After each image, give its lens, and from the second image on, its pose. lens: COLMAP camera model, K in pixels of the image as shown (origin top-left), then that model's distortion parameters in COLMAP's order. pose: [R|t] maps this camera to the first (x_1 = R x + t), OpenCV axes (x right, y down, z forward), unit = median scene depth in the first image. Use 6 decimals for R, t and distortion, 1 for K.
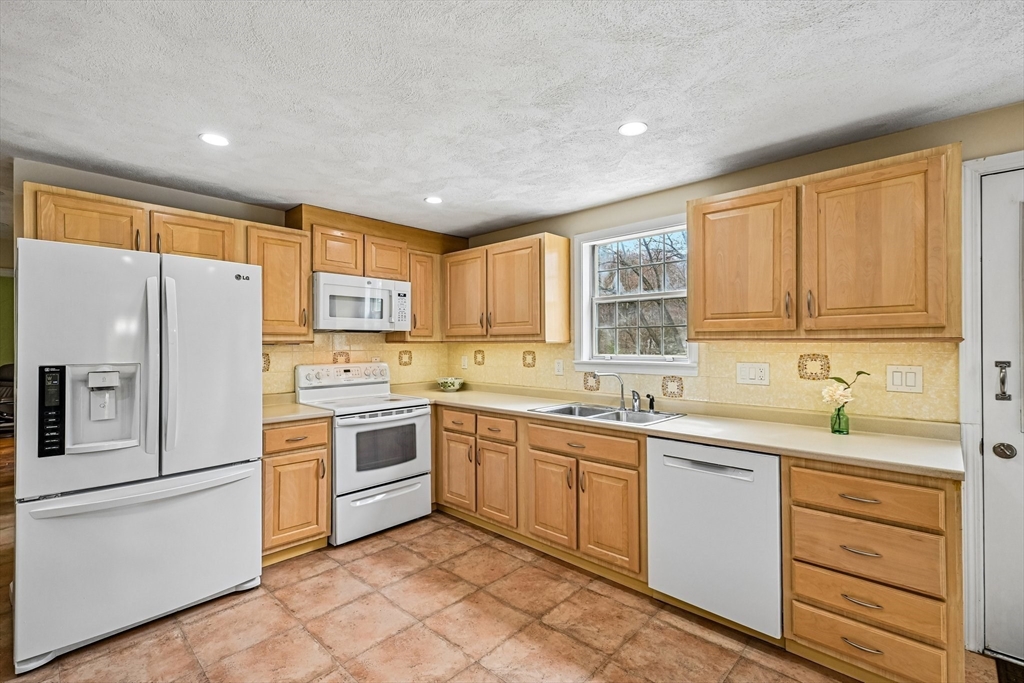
lens RADIAL K [[457.2, 0, 512.0], [0, 457.2, 341.5], [0, 0, 1]] dist [0.016016, -0.000098]
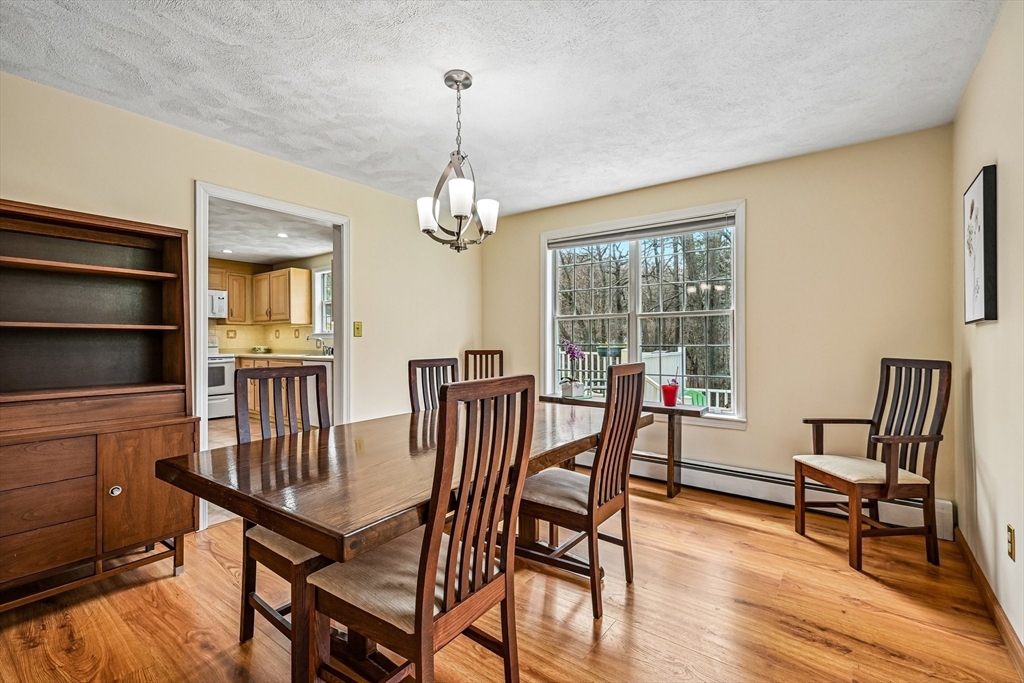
lens RADIAL K [[457.2, 0, 512.0], [0, 457.2, 341.5], [0, 0, 1]] dist [0.016016, -0.000098]
pose [[0.995233, 0.001995, 0.097509, 0.760483], [-0.002450, 0.999987, 0.004551, 0.062156], [-0.097499, -0.004768, 0.995224, -0.975402]]
